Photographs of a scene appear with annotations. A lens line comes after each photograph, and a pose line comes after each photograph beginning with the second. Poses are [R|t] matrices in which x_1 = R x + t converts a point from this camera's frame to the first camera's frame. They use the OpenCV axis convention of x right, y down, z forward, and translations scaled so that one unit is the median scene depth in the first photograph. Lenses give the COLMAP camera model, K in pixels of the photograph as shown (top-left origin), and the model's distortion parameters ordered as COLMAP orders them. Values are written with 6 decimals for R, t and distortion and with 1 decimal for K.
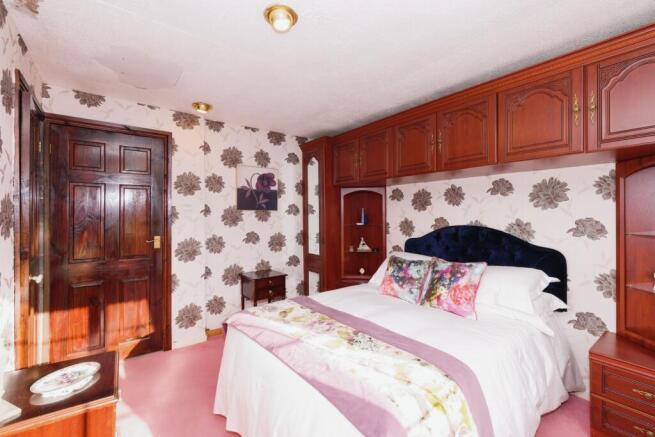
lens RADIAL K [[280.8, 0, 325.9], [0, 280.8, 215.9], [0, 0, 1]] dist [0.000043, -0.000169]
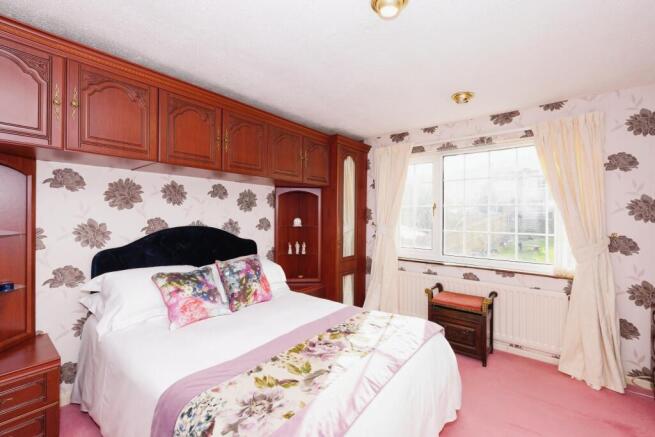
lens RADIAL K [[280.8, 0, 325.9], [0, 280.8, 215.9], [0, 0, 1]] dist [0.000043, -0.000169]
pose [[-0.231657, 0.000227, 0.972797, -0.554430], [-0.005401, 0.999984, -0.001519, -0.002537], [-0.972782, -0.005606, -0.231652, 0.783555]]
